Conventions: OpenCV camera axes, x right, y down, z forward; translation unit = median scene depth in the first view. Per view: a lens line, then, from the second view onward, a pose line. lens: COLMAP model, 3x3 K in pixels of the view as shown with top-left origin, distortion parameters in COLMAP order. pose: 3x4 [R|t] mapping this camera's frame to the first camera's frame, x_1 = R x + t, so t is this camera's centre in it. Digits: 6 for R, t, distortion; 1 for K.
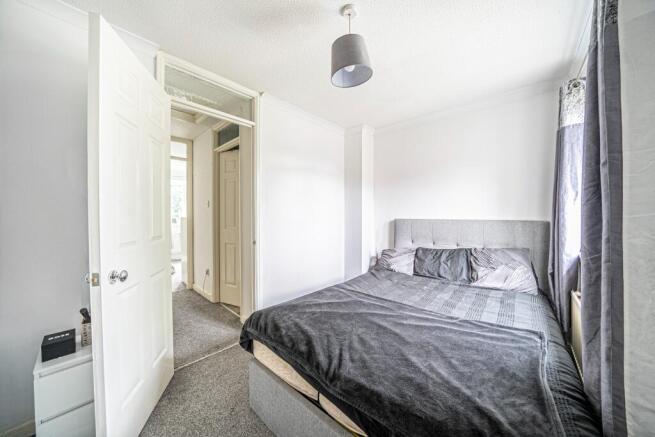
lens RADIAL K [[232.2, 0, 327.5], [0, 232.2, 218.5], [0, 0, 1]] dist [-0.002488, -0.000185]
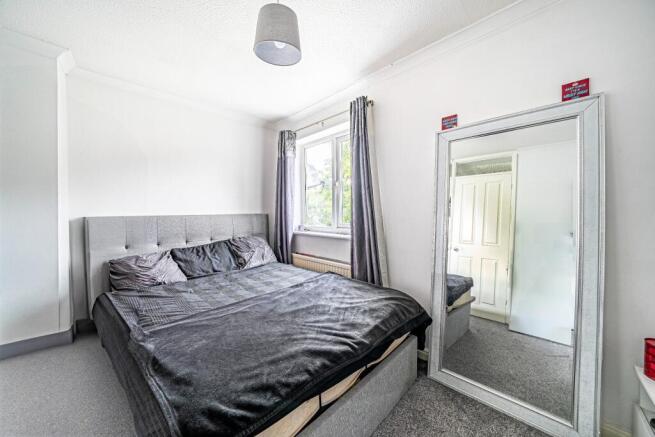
lens RADIAL K [[232.2, 0, 327.5], [0, 232.2, 218.5], [0, 0, 1]] dist [-0.002488, -0.000185]
pose [[0.043630, -0.029788, 0.998604, -0.567954], [0.026851, 0.999229, 0.028634, 0.009262], [-0.998687, 0.025565, 0.044396, 0.555229]]
